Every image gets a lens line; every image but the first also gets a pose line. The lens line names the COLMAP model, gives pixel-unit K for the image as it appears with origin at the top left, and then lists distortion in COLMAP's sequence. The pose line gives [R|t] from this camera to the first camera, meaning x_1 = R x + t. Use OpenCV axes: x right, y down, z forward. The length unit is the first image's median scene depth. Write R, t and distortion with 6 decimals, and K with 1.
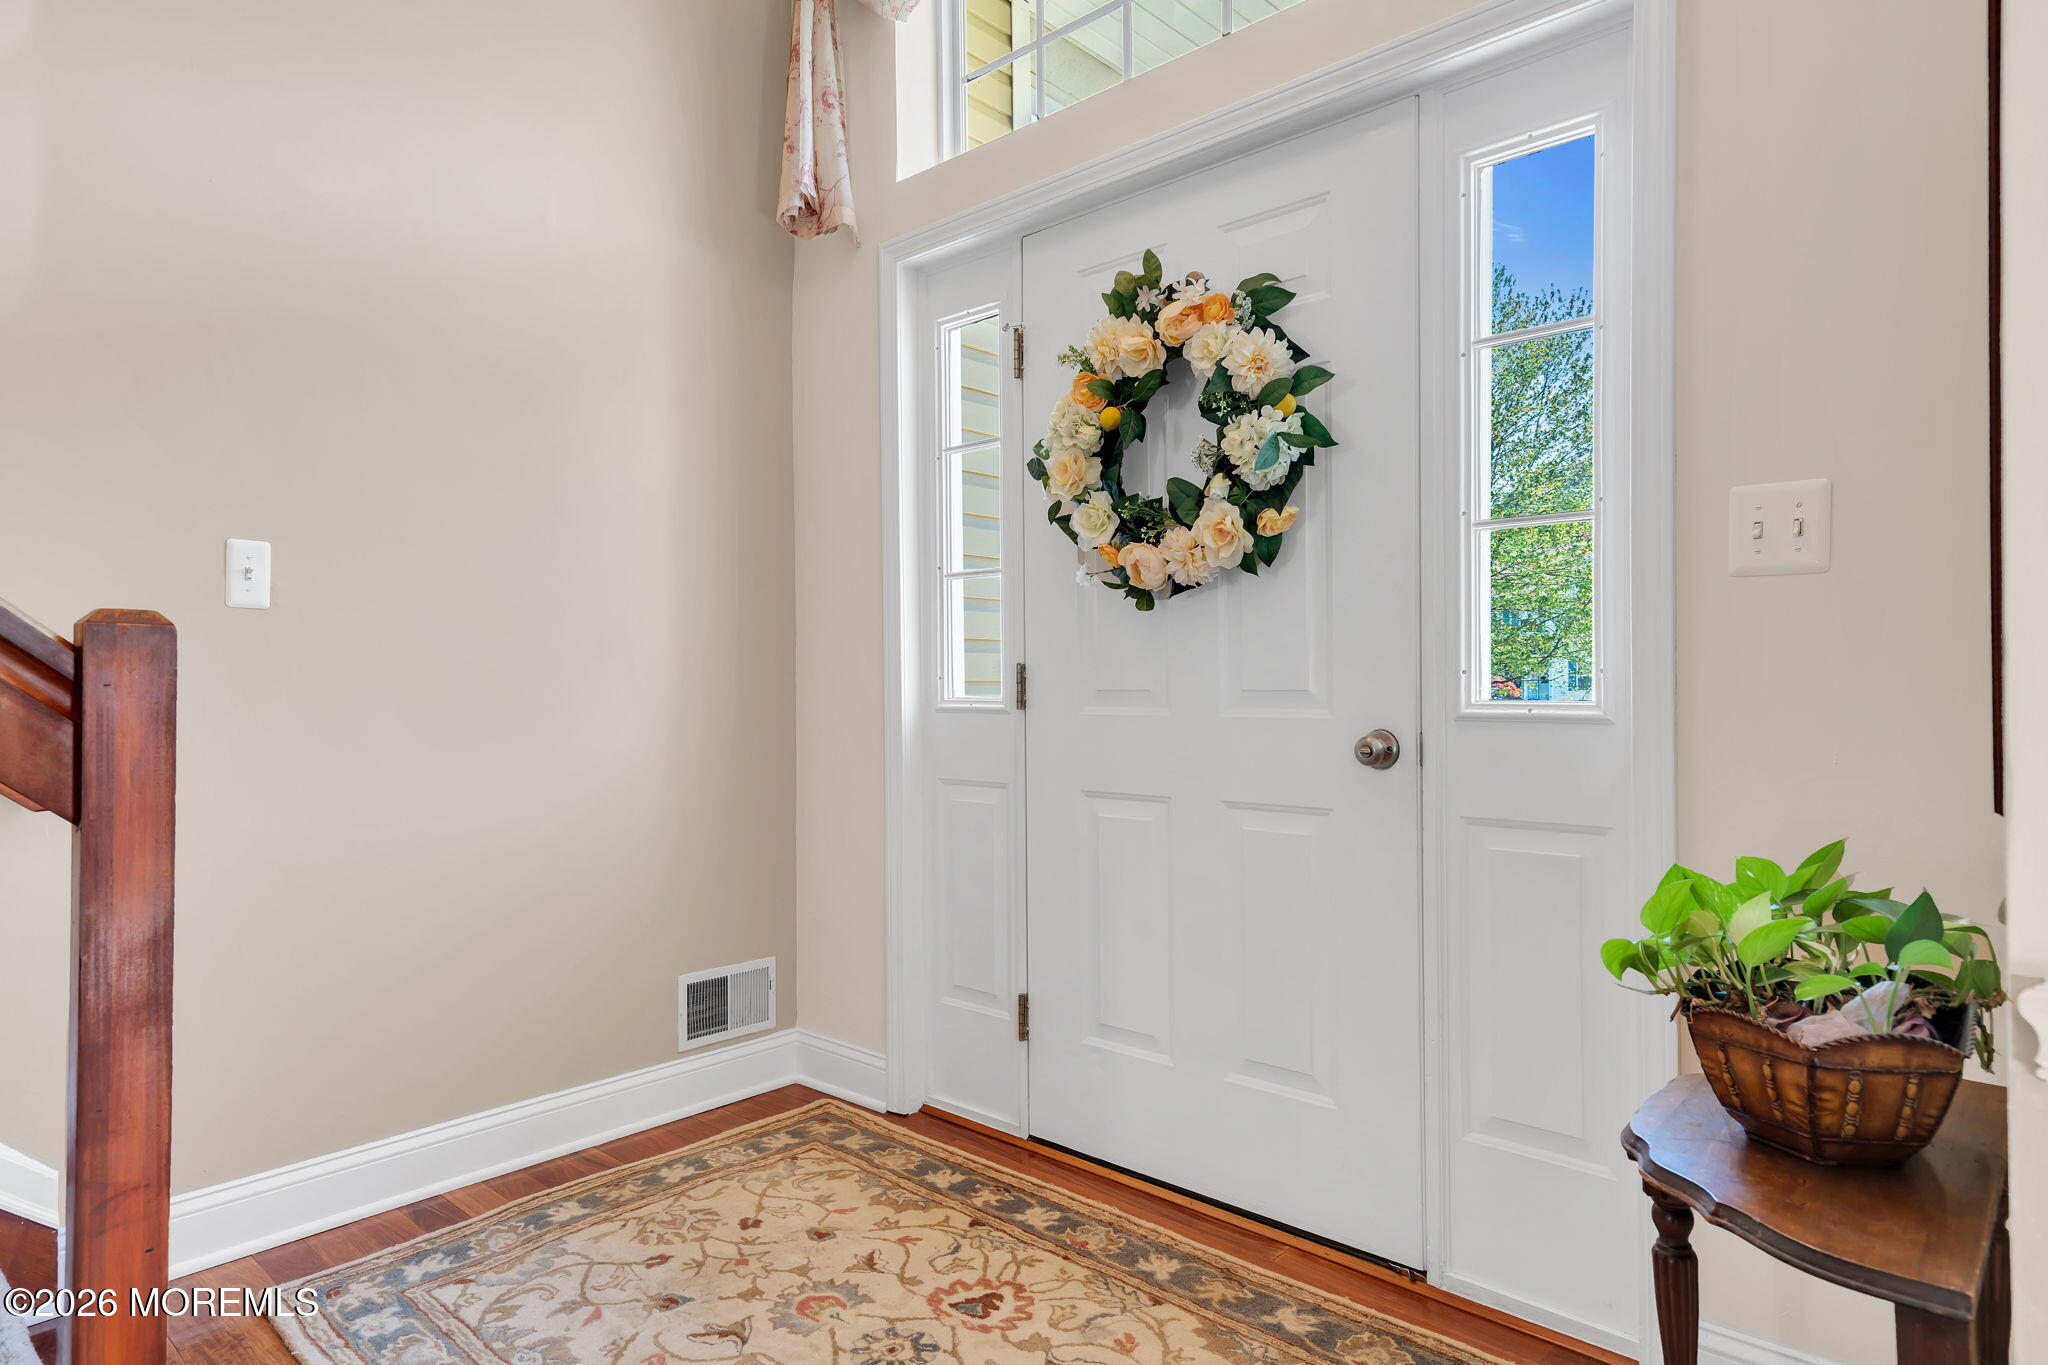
lens RADIAL K [[1182.1, 0, 994.8], [0, 1182.1, 690.3], [0, 0, 1]] dist [0.029131, 0.000602]
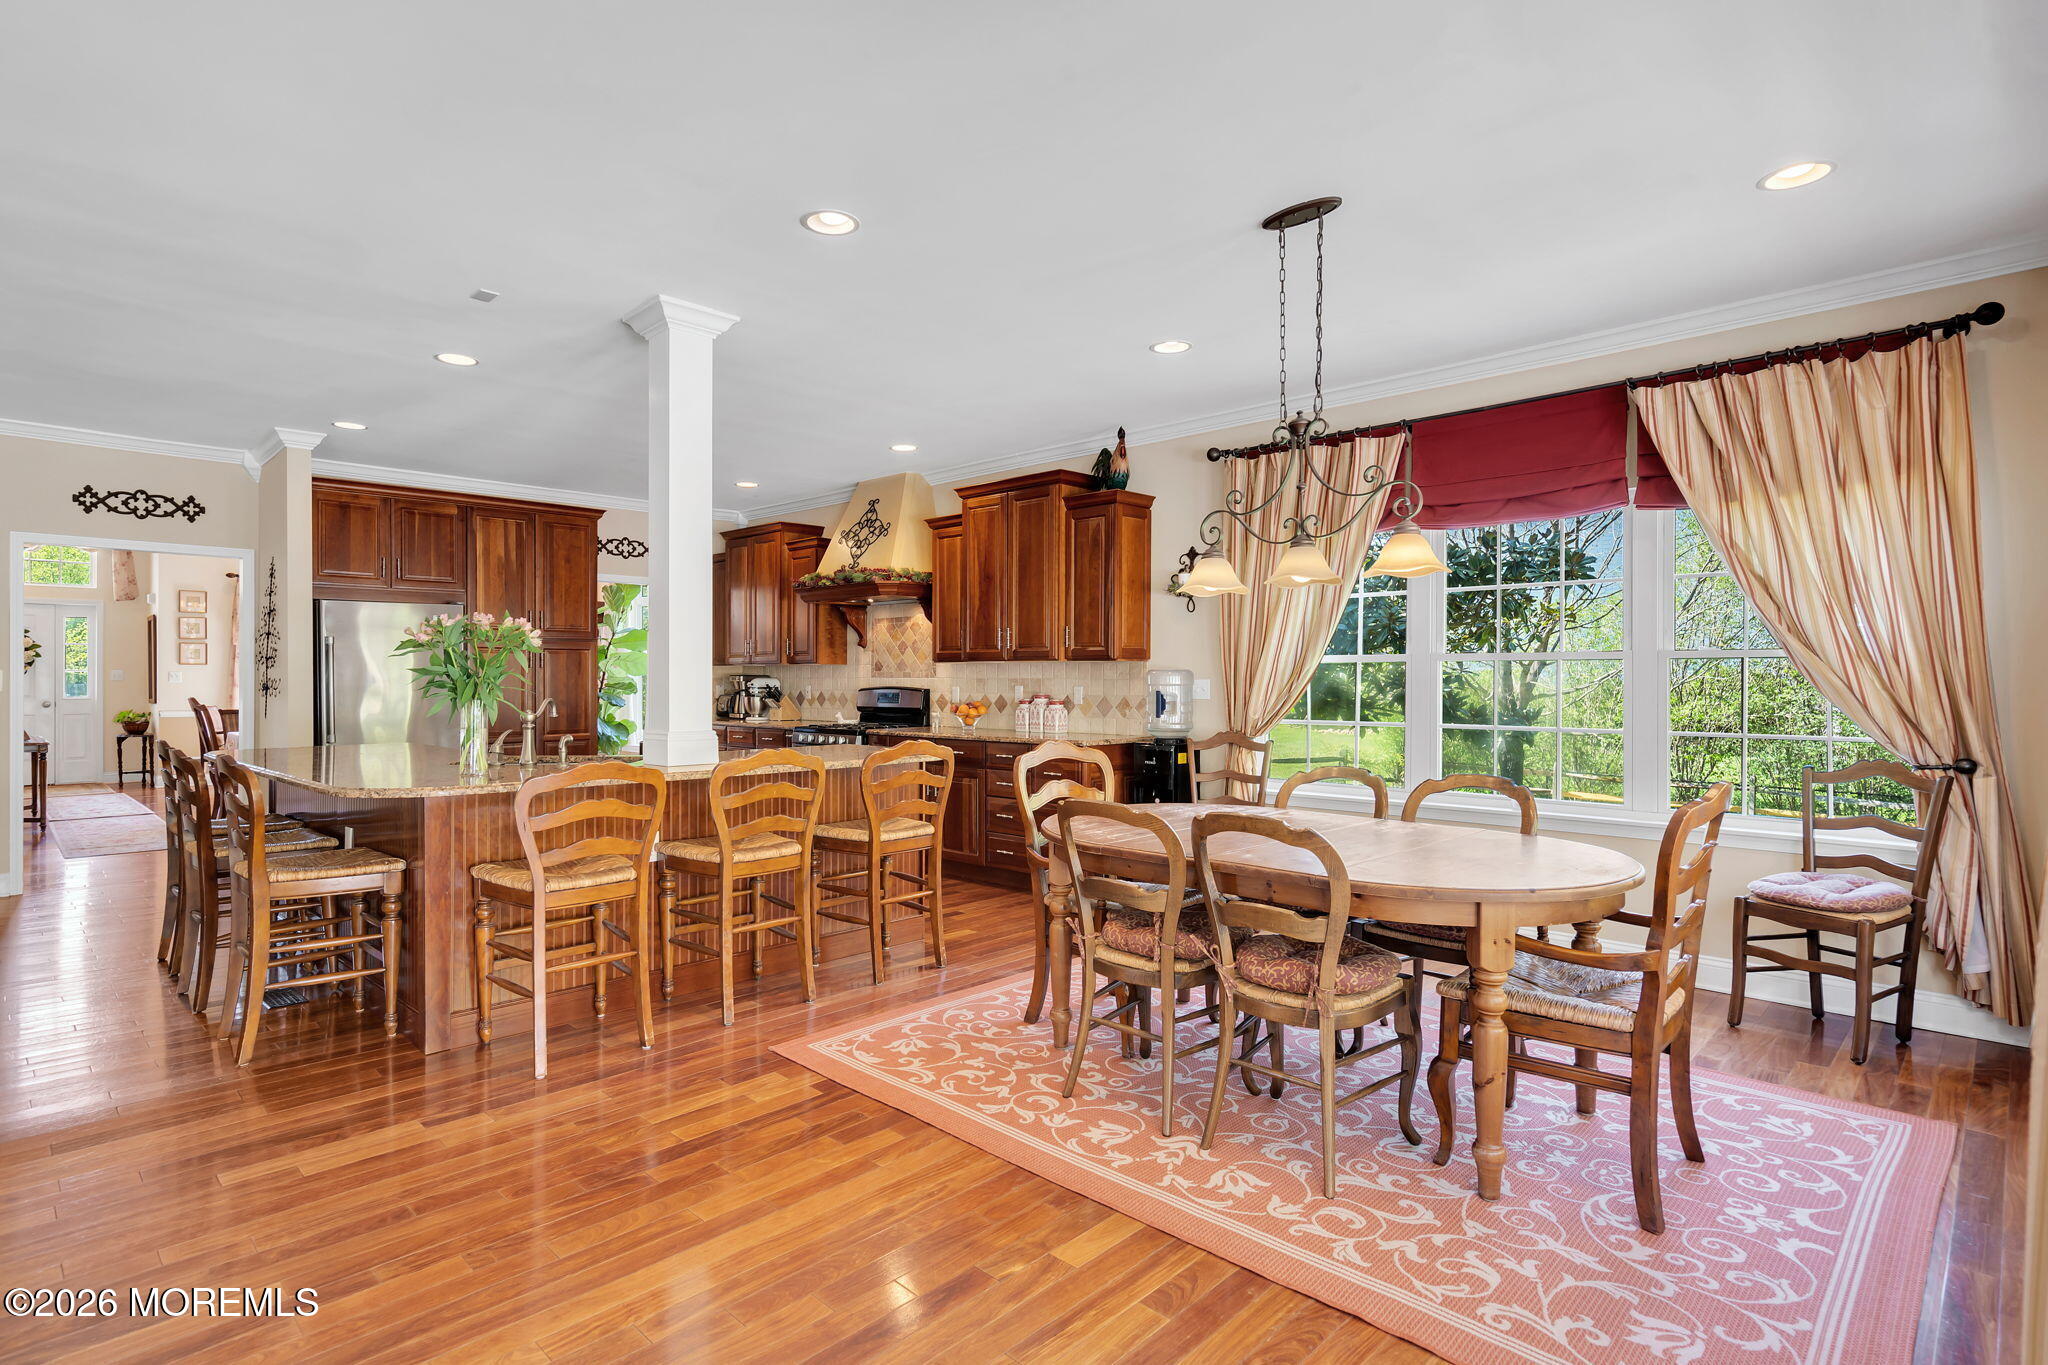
lens RADIAL K [[1037.8, 0, 998.8], [0, 1037.8, 677.9], [0, 0, 1]] dist [-0.001391, 0.000424]
pose [[0.025154, 0.006988, 0.999659, -4.909266], [0.007966, 0.999942, -0.007190, -0.011577], [-0.999652, 0.008144, 0.025097, -4.085757]]
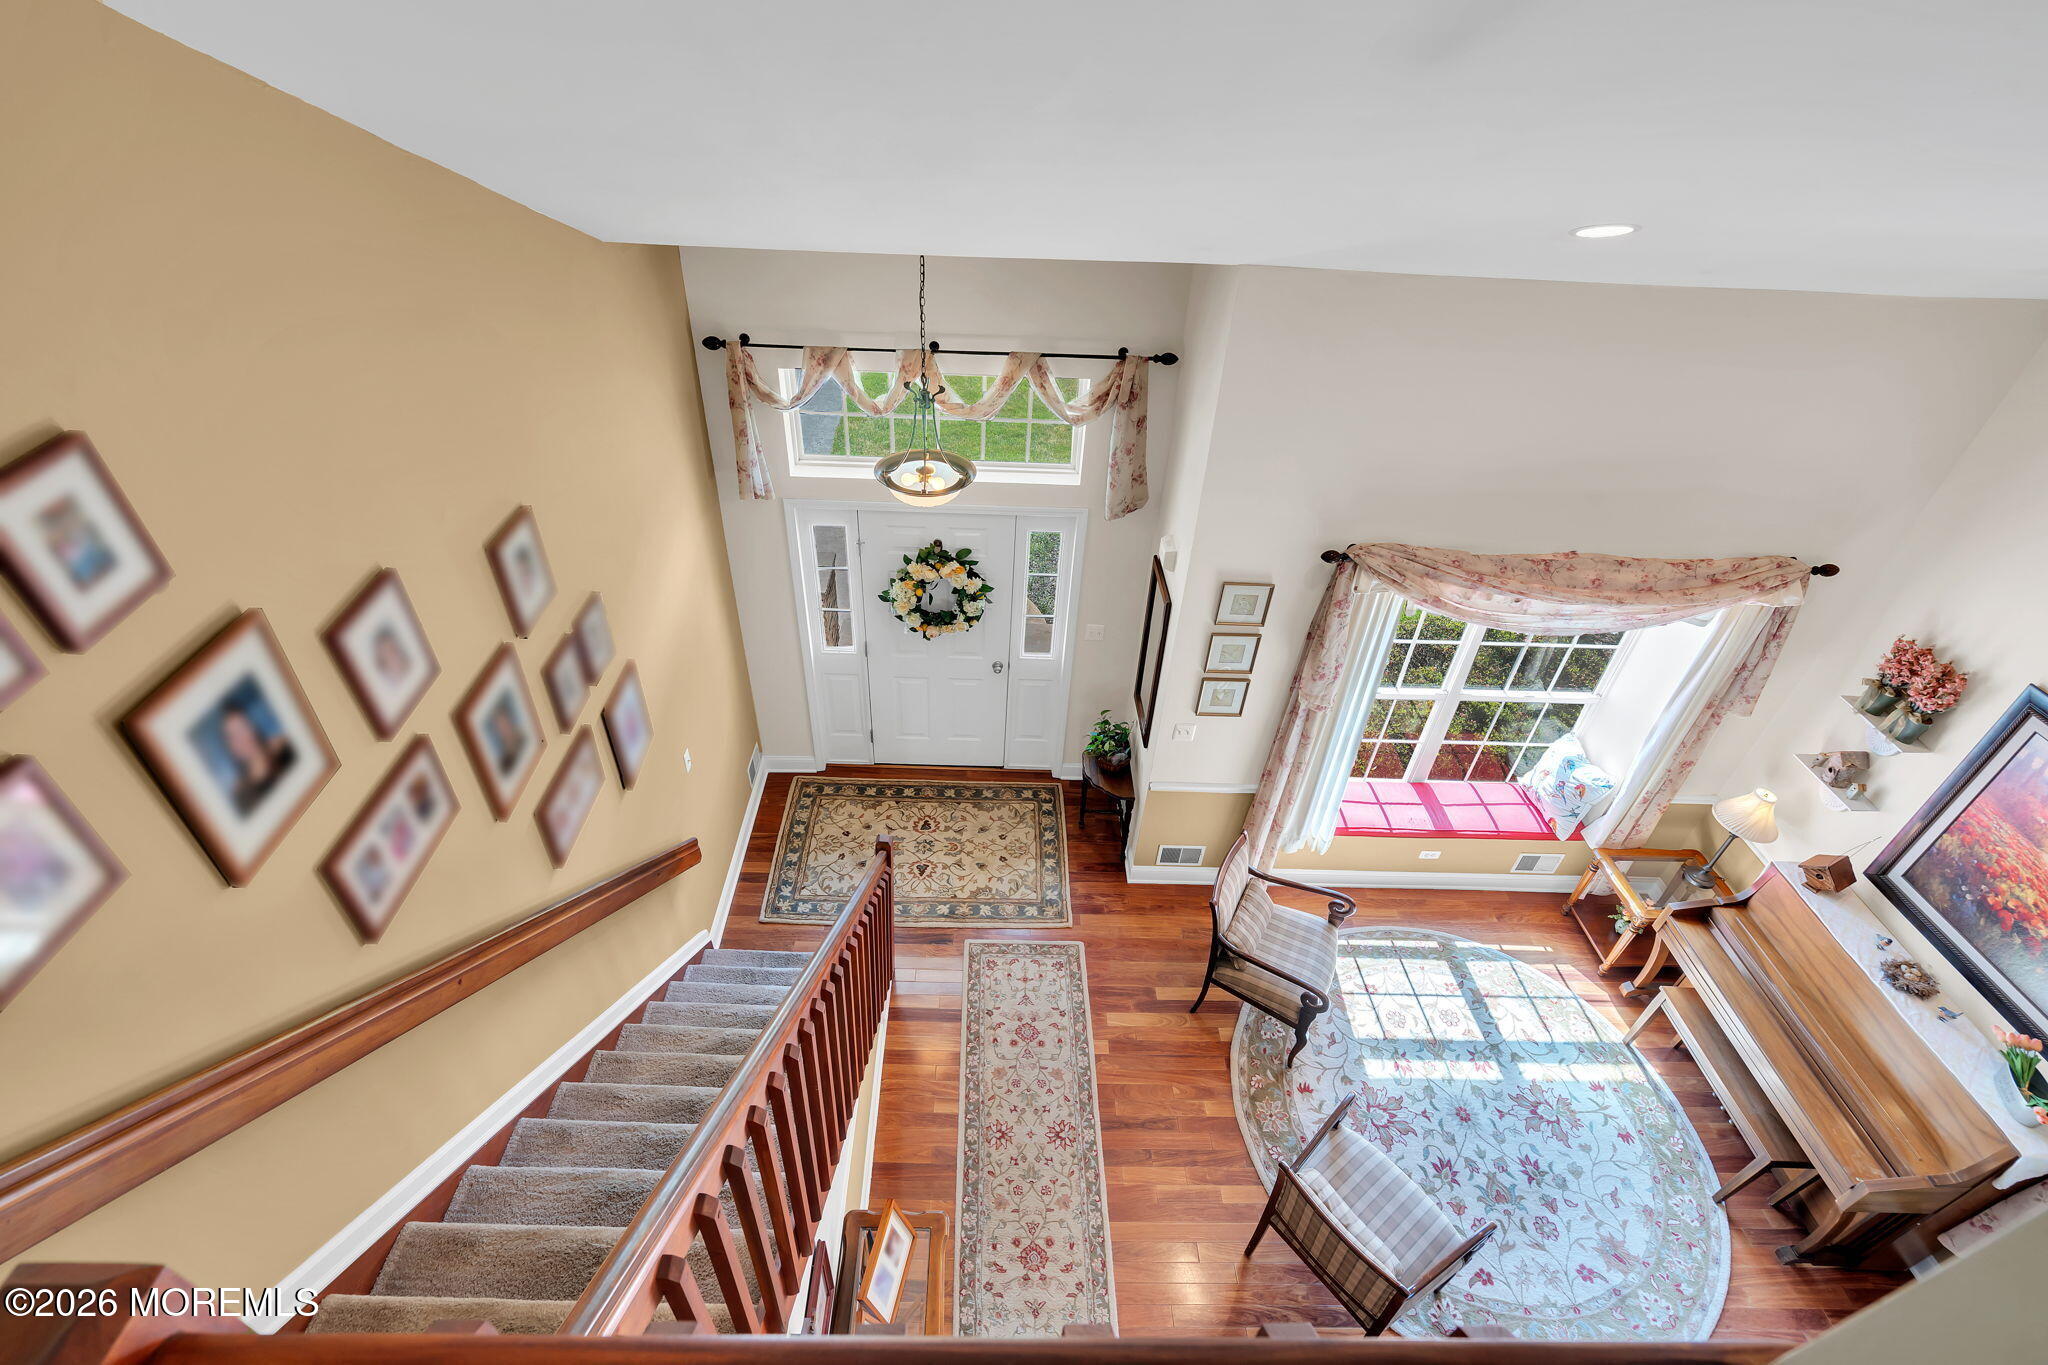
lens RADIAL K [[927.1, 0, 1003.4], [0, 927.1, 675.4], [0, 0, 1]] dist [-0.001338, 0.001064]
pose [[0.725132, -0.393007, 0.565446, -1.261432], [-0.034906, 0.799107, 0.600174, -1.602627], [-0.687725, -0.454943, 0.565740, -0.642091]]
